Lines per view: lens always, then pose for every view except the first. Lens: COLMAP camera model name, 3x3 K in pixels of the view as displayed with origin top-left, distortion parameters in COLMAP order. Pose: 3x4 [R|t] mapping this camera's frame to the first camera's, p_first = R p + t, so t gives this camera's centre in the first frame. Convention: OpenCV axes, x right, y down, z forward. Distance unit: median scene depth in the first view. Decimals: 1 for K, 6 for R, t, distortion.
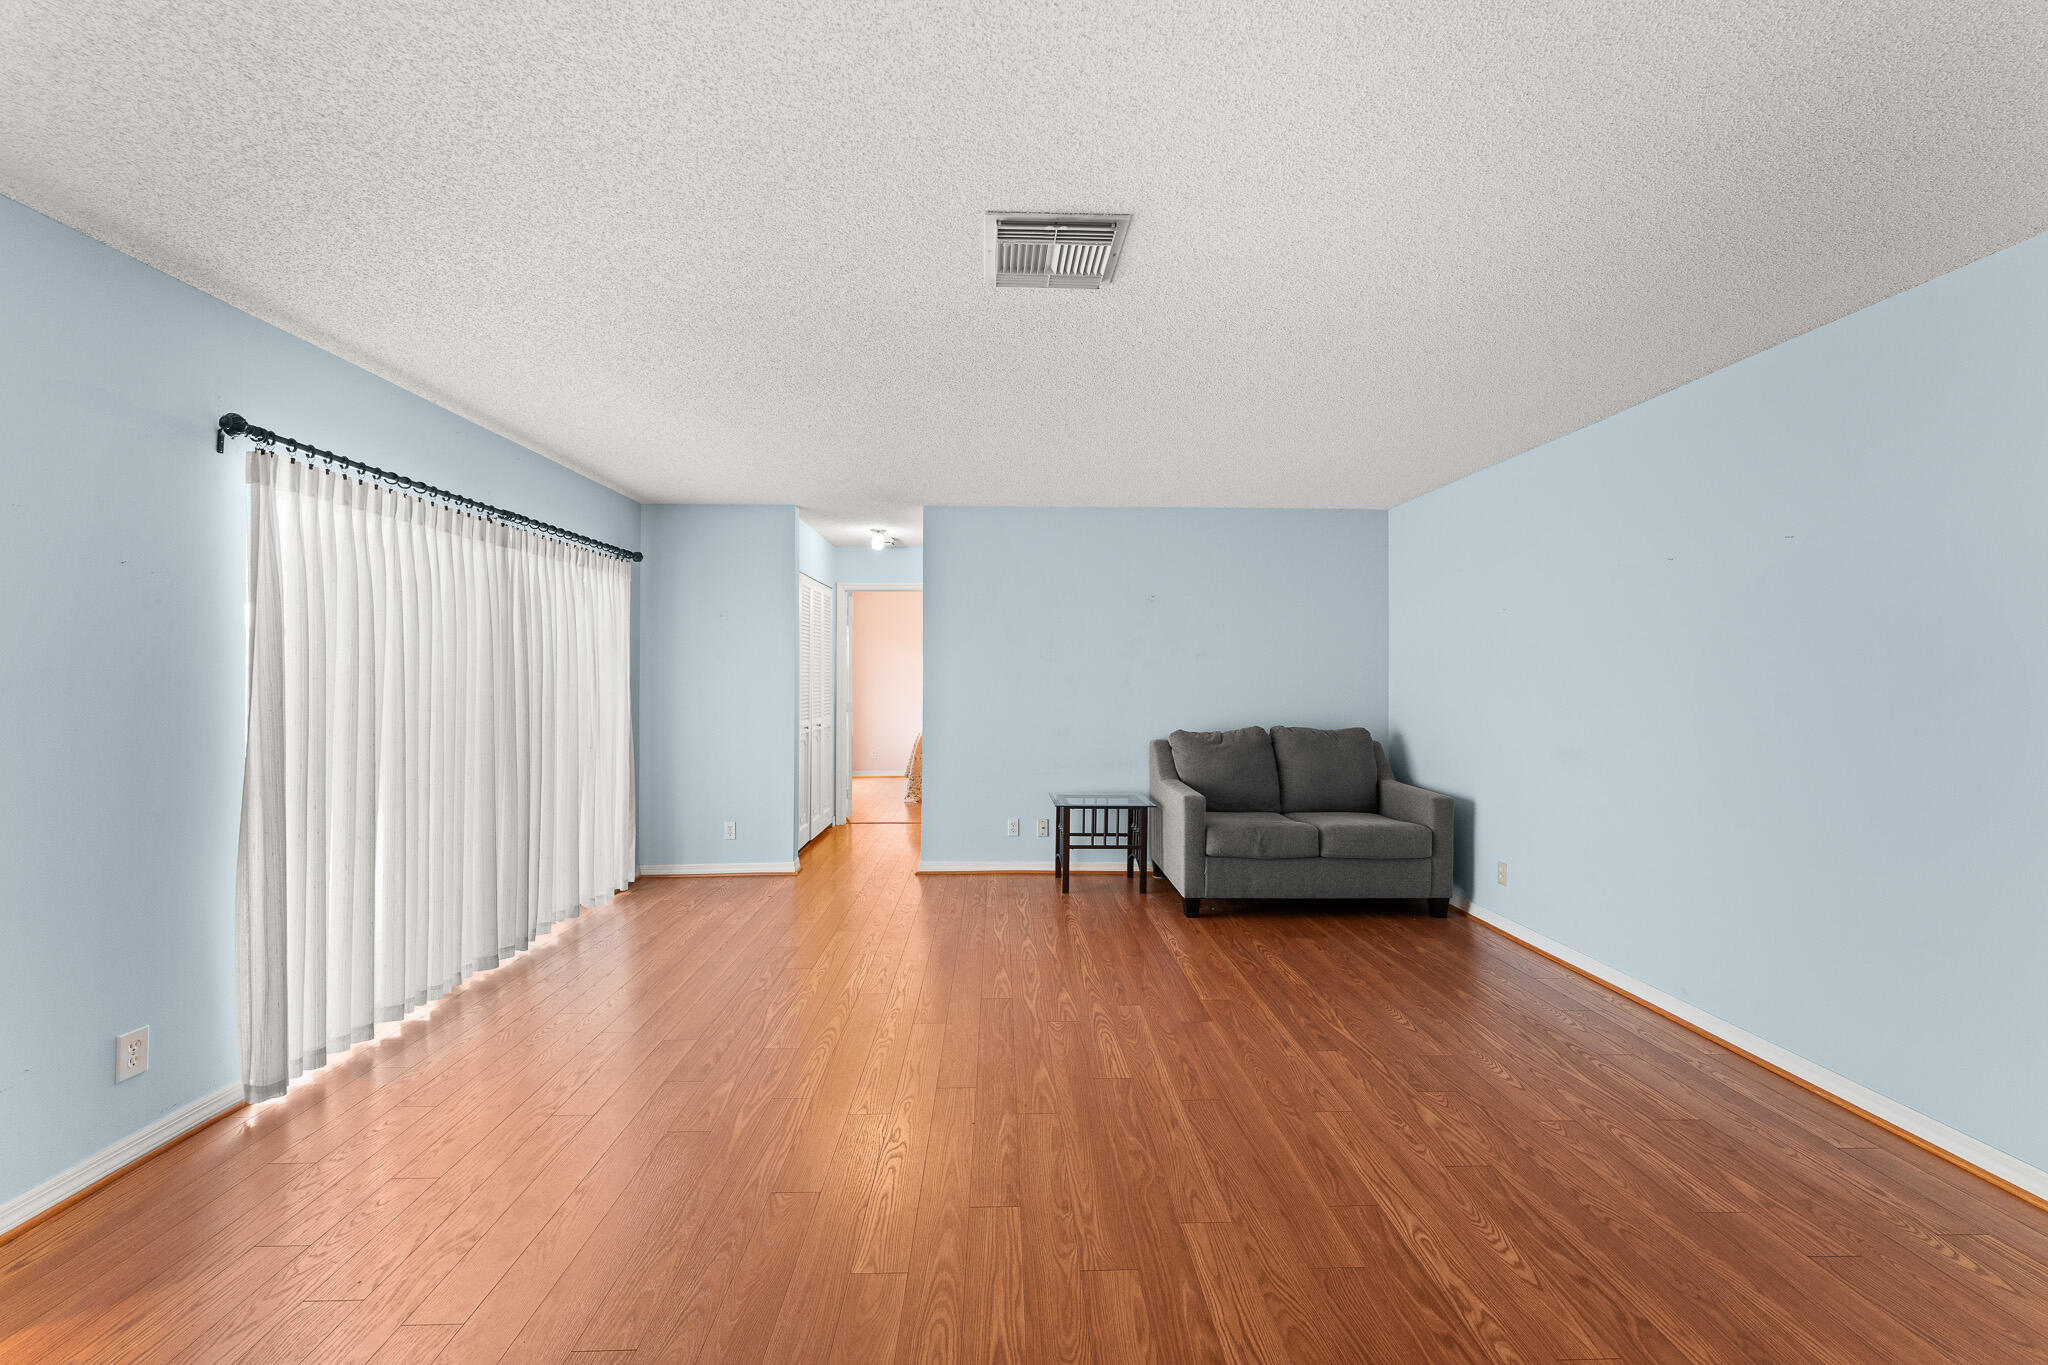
lens RADIAL K [[822.3, 0, 1020.4], [0, 822.3, 670.7], [0, 0, 1]] dist [0.000628, -0.000384]
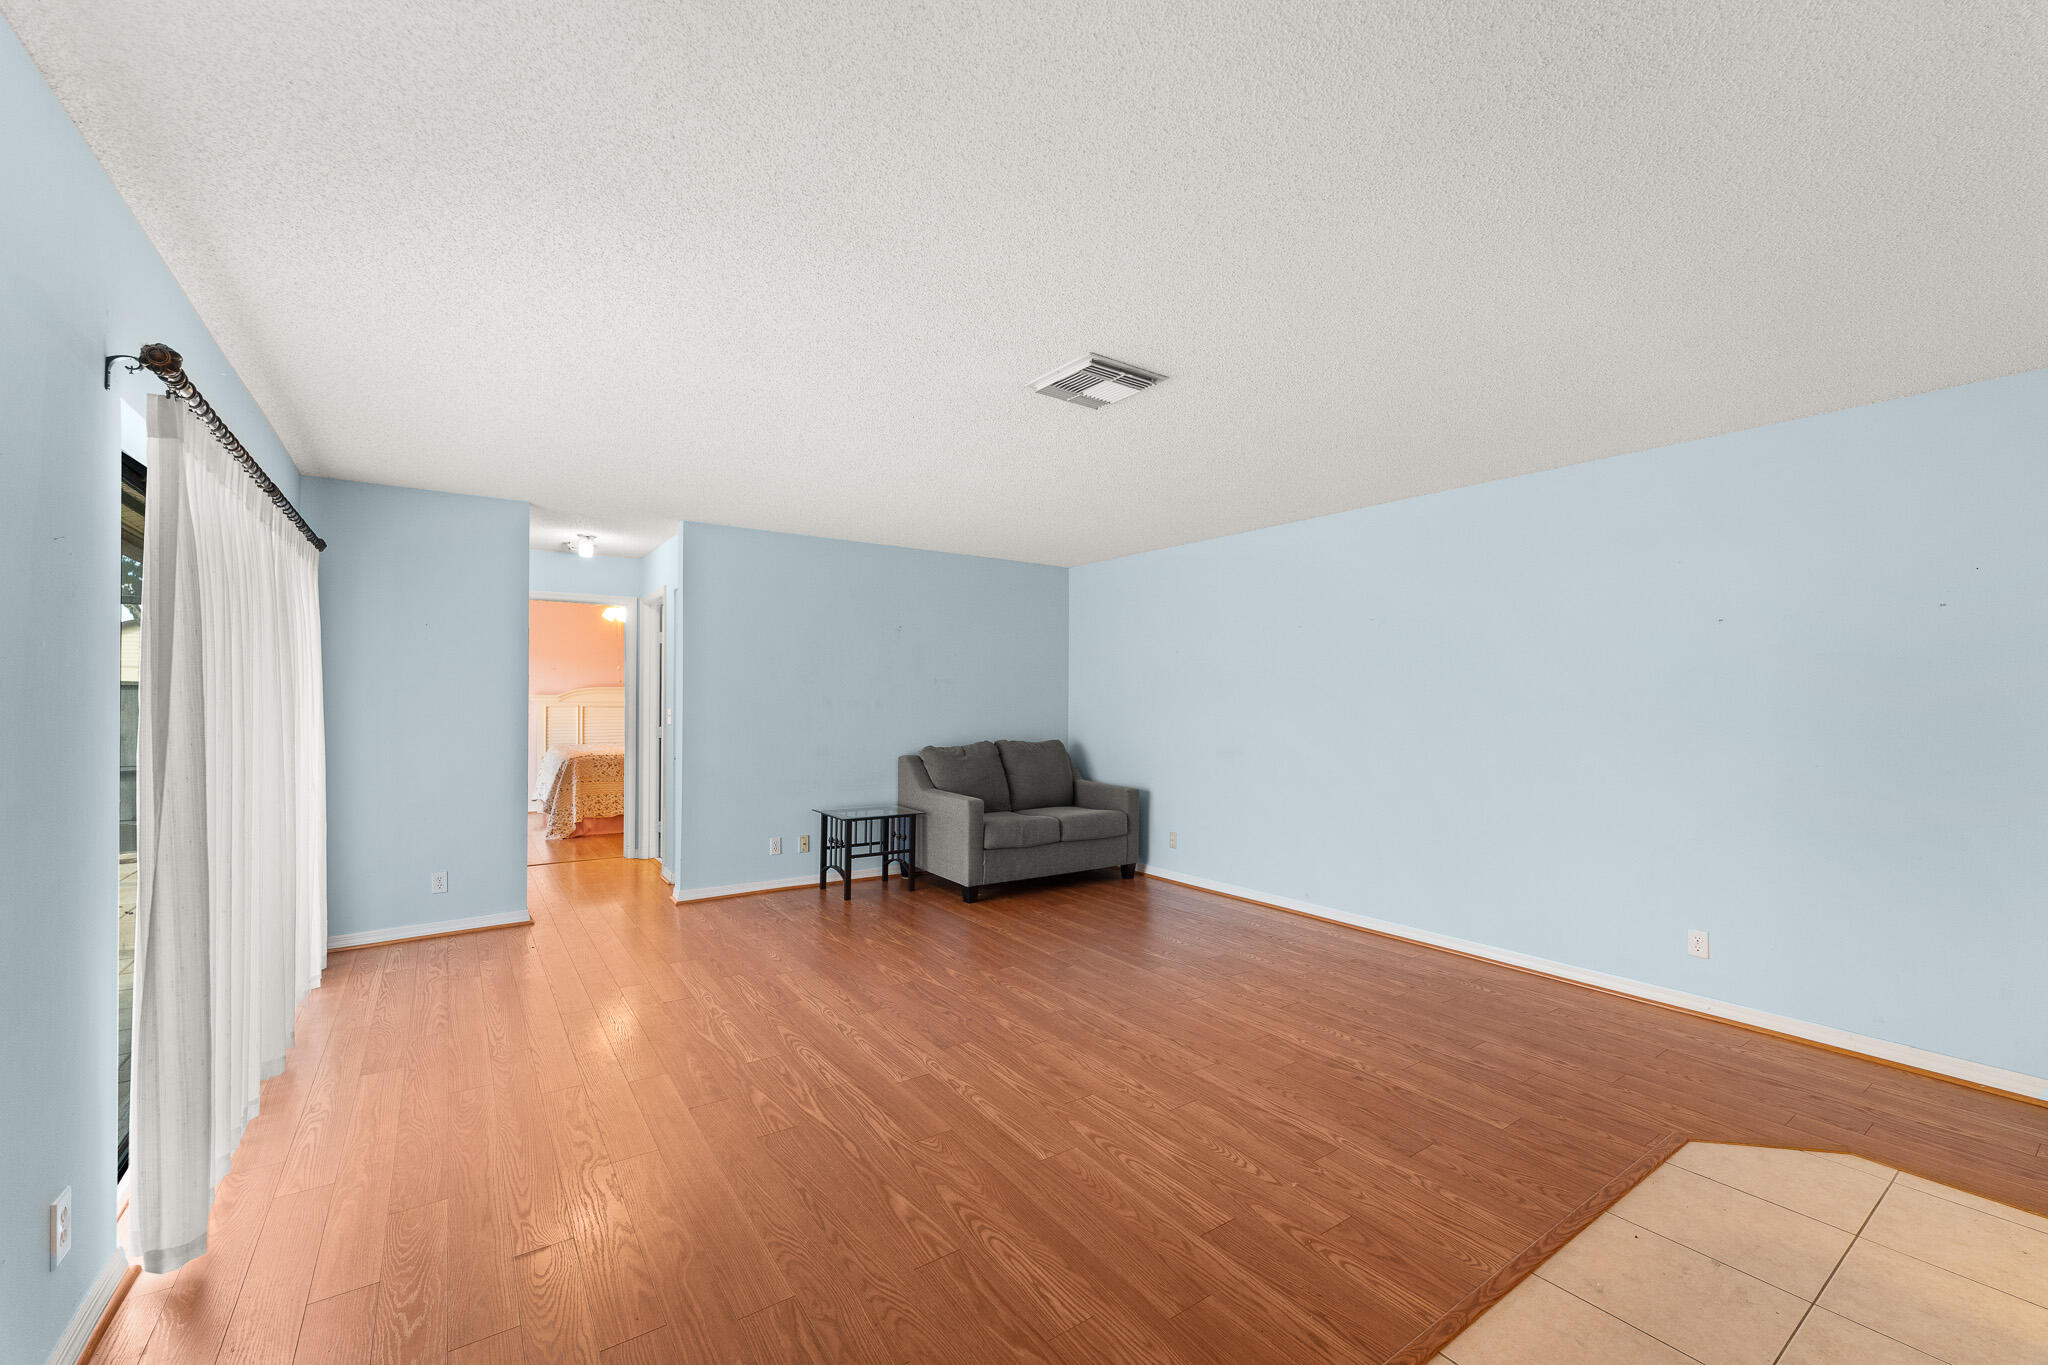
lens RADIAL K [[824.3, 0, 1018.6], [0, 824.3, 693.8], [0, 0, 1]] dist [0.000334, -0.000002]
pose [[0.836125, 0.005073, 0.548515, -0.467128], [-0.006701, 0.999977, 0.000967, -0.002632], [-0.548498, -0.004484, 0.836140, -0.032290]]
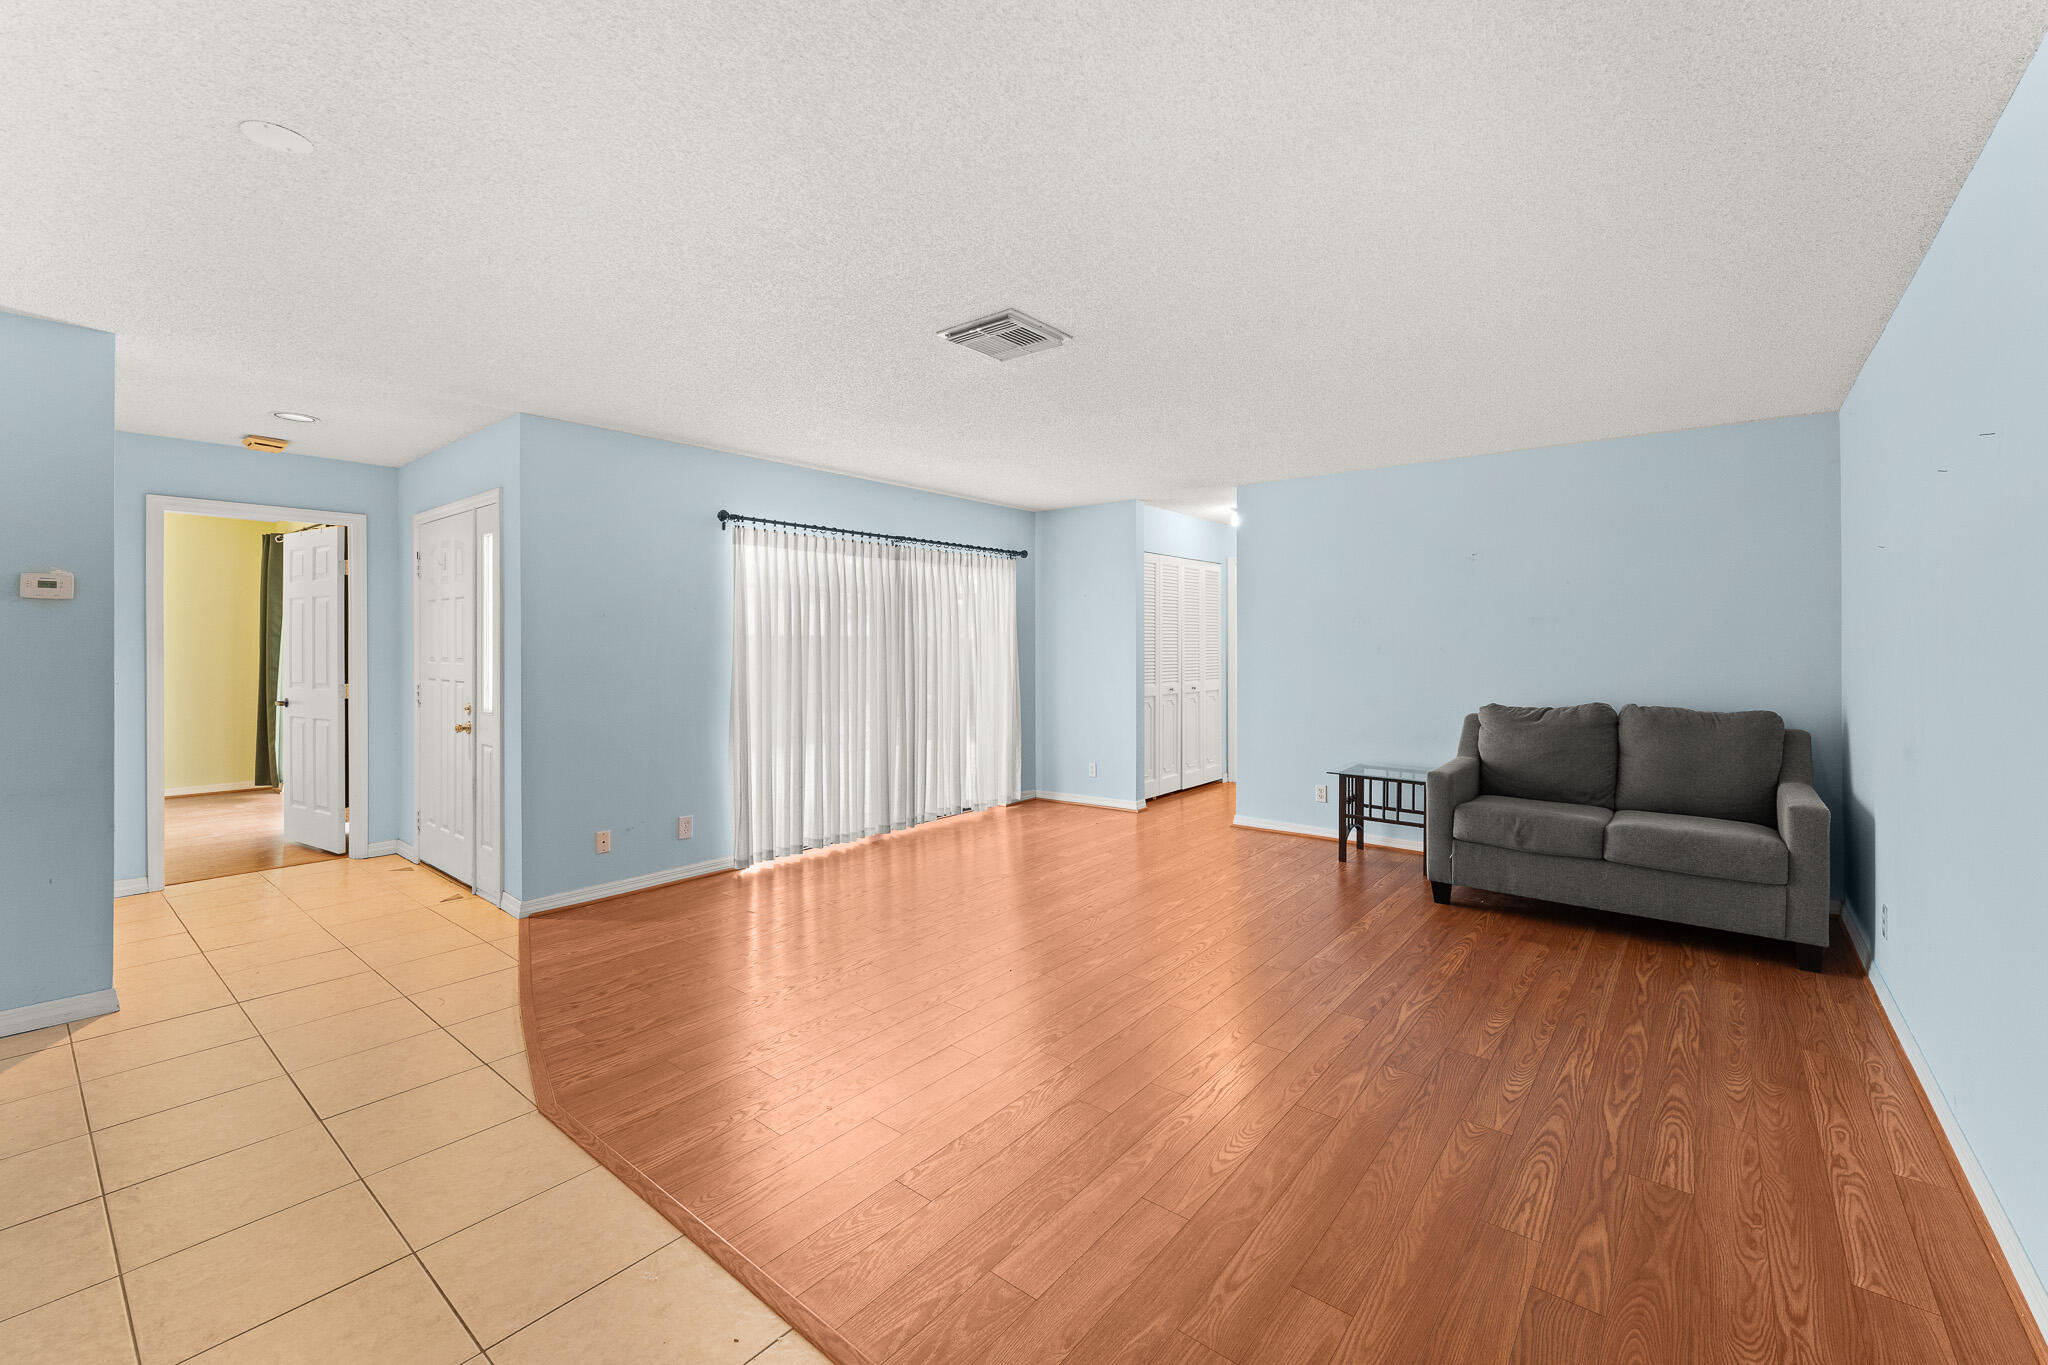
lens RADIAL K [[843.1, 0, 1028.7], [0, 843.1, 642.9], [0, 0, 1]] dist [-0.001109, -0.000361]
pose [[0.759310, -0.003782, -0.650718, 0.575060], [0.006877, 0.999974, 0.002213, 0.001168], [0.650693, -0.006156, 0.759316, -0.027402]]
